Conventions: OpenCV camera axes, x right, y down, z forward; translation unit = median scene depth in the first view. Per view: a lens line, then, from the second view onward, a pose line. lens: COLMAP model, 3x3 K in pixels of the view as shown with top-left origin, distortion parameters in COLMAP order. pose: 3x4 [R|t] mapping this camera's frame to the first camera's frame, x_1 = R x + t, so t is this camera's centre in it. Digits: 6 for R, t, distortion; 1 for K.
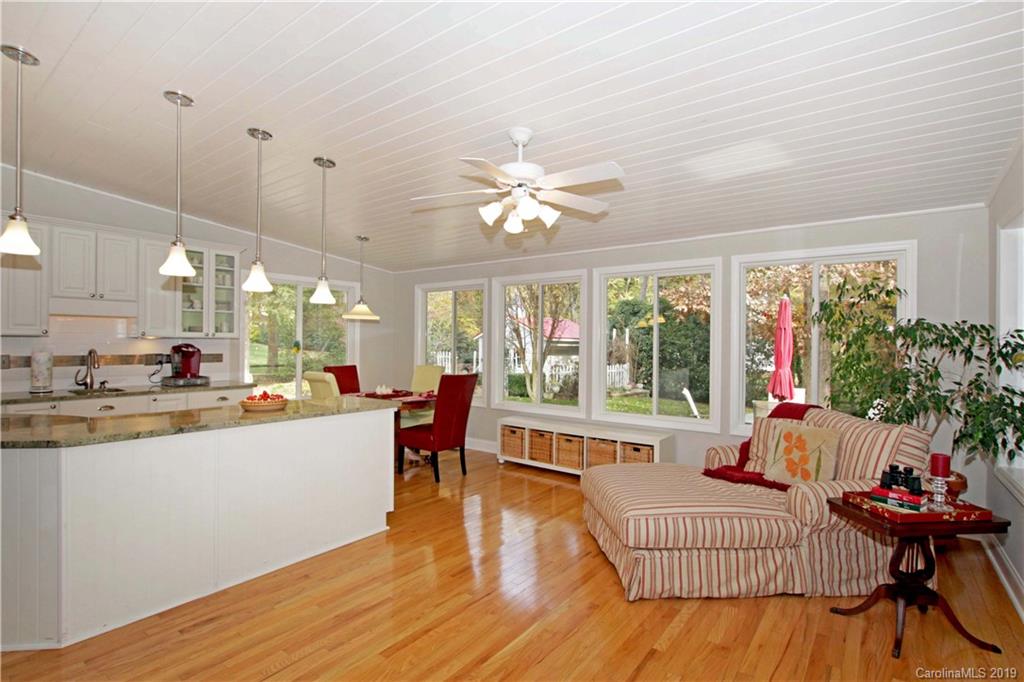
lens RADIAL K [[501.4, 0, 509.0], [0, 501.4, 340.5], [0, 0, 1]] dist [-0.017022, -0.000136]
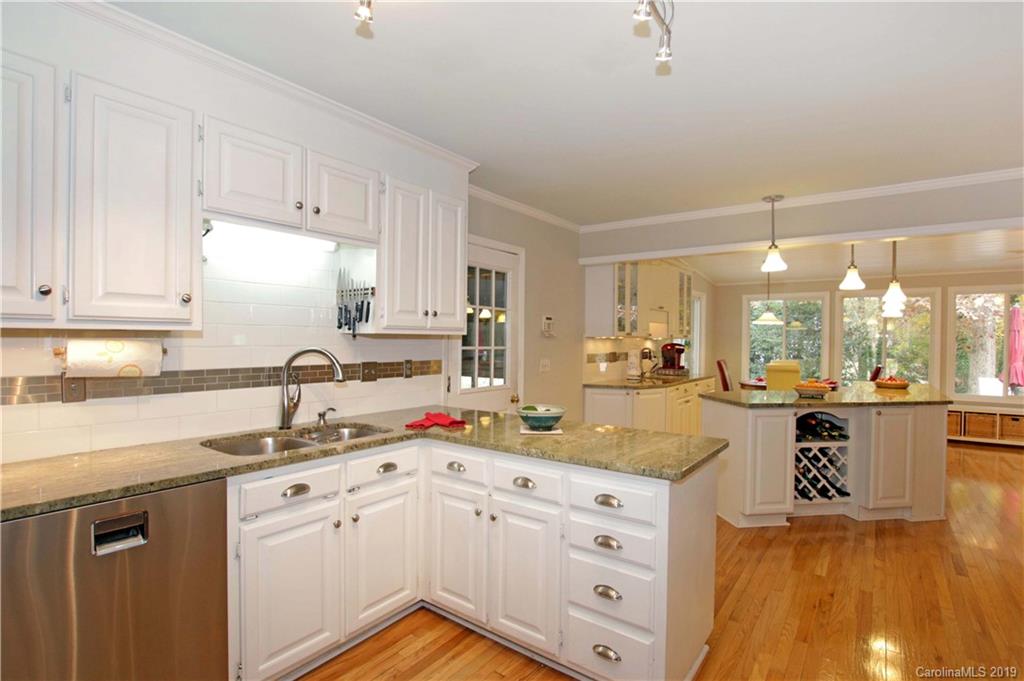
lens RADIAL K [[501.4, 0, 509.0], [0, 501.4, 340.0], [0, 0, 1]] dist [-0.017022, -0.000136]
pose [[0.999197, 0.002898, 0.039950, -1.157893], [-0.003051, 0.999988, 0.003761, -0.005196], [-0.039939, -0.003879, 0.999195, -0.301271]]
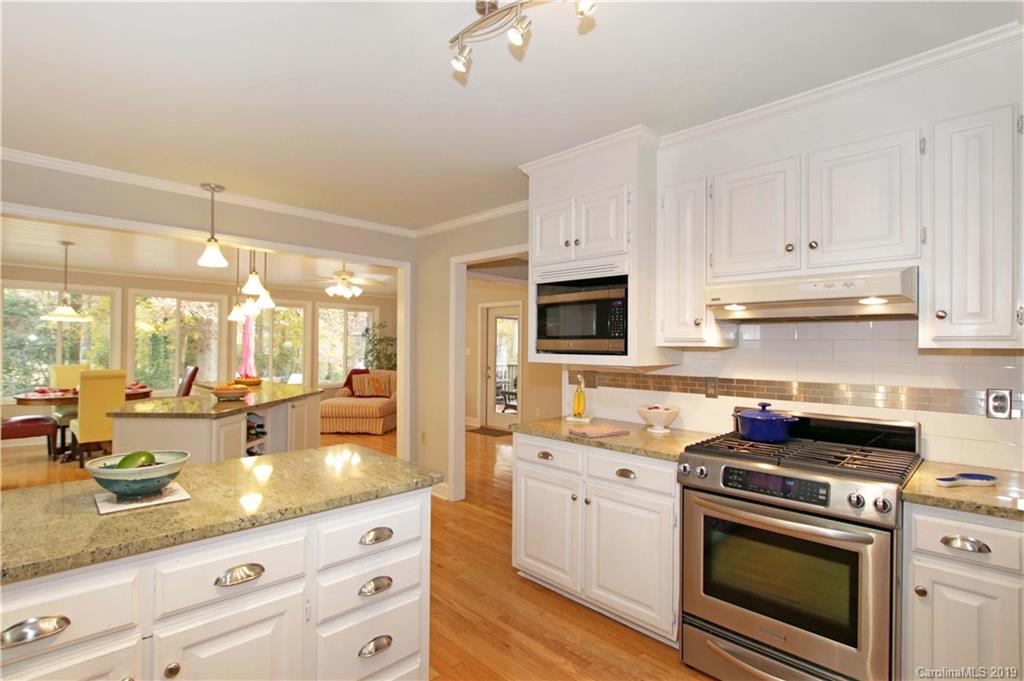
lens RADIAL K [[501.4, 0, 509.0], [0, 501.4, 340.0], [0, 0, 1]] dist [-0.017022, -0.000136]
pose [[0.117965, 0.007120, 0.992992, -1.379149], [-0.007394, 0.999953, -0.006292, -0.004668], [-0.992990, -0.006600, 0.118012, -0.038133]]
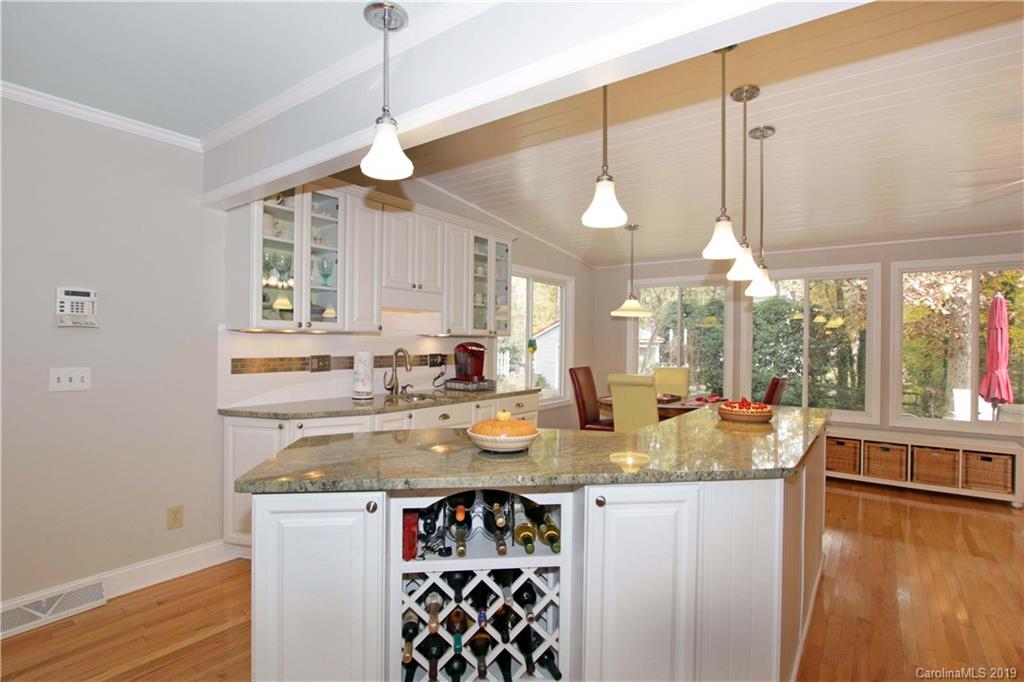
lens RADIAL K [[501.3, 0, 494.5], [0, 501.3, 339.5], [0, 0, 1]] dist [-0.019141, 0.000105]
pose [[0.999716, 0.003412, 0.023573, -0.640801], [-0.003256, 0.999973, -0.006656, 0.007028], [-0.023595, 0.006577, 0.999700, 0.112801]]
